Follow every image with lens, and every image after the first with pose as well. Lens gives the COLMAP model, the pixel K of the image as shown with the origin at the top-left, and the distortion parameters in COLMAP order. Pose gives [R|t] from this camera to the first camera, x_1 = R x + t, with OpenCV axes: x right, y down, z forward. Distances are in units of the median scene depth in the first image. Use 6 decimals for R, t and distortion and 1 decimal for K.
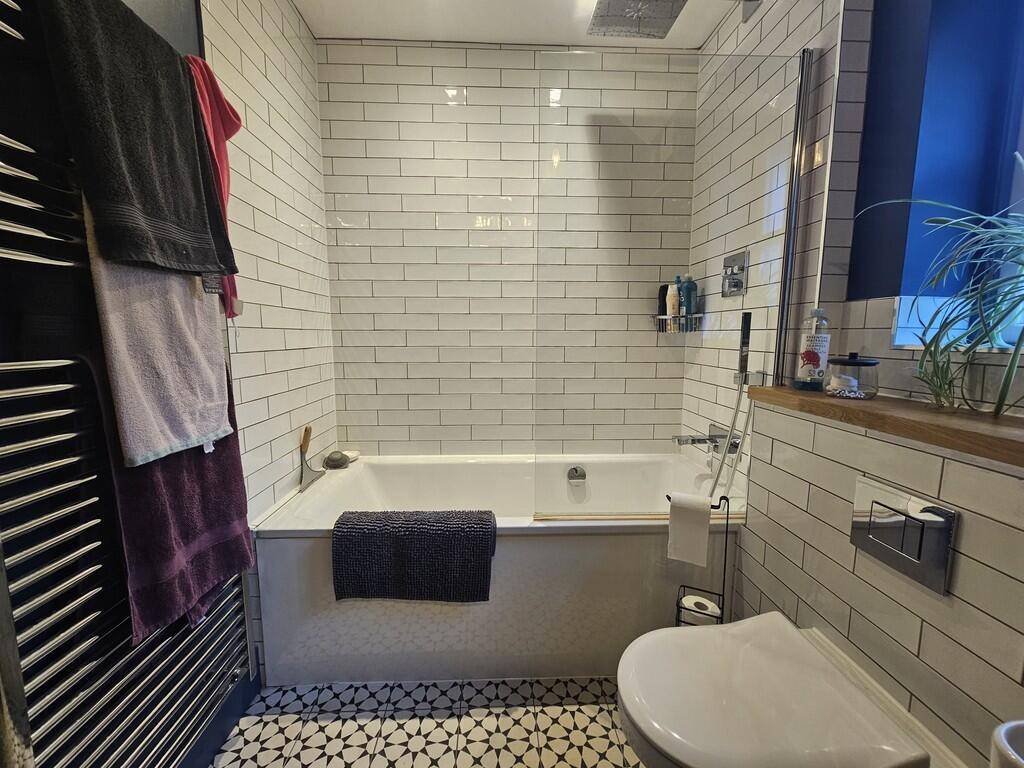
lens RADIAL K [[424.7, 0, 512.0], [0, 424.7, 384.0], [0, 0, 1]] dist [-0.000111, -0.000288]
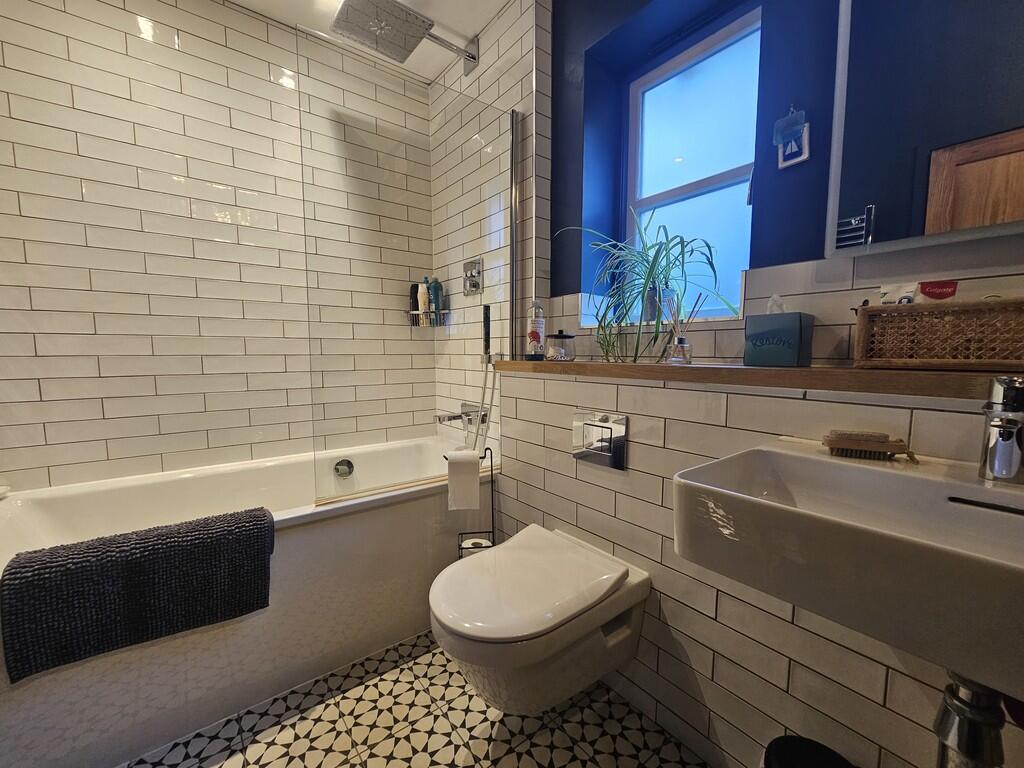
lens RADIAL K [[418.4, 0, 509.0], [0, 418.4, 385.1], [0, 0, 1]] dist [0.000501, -0.000335]
pose [[0.815467, -0.050196, 0.576623, -0.121233], [0.072687, 0.997227, -0.015985, 0.095346], [-0.574221, 0.054948, 0.816854, -0.026829]]
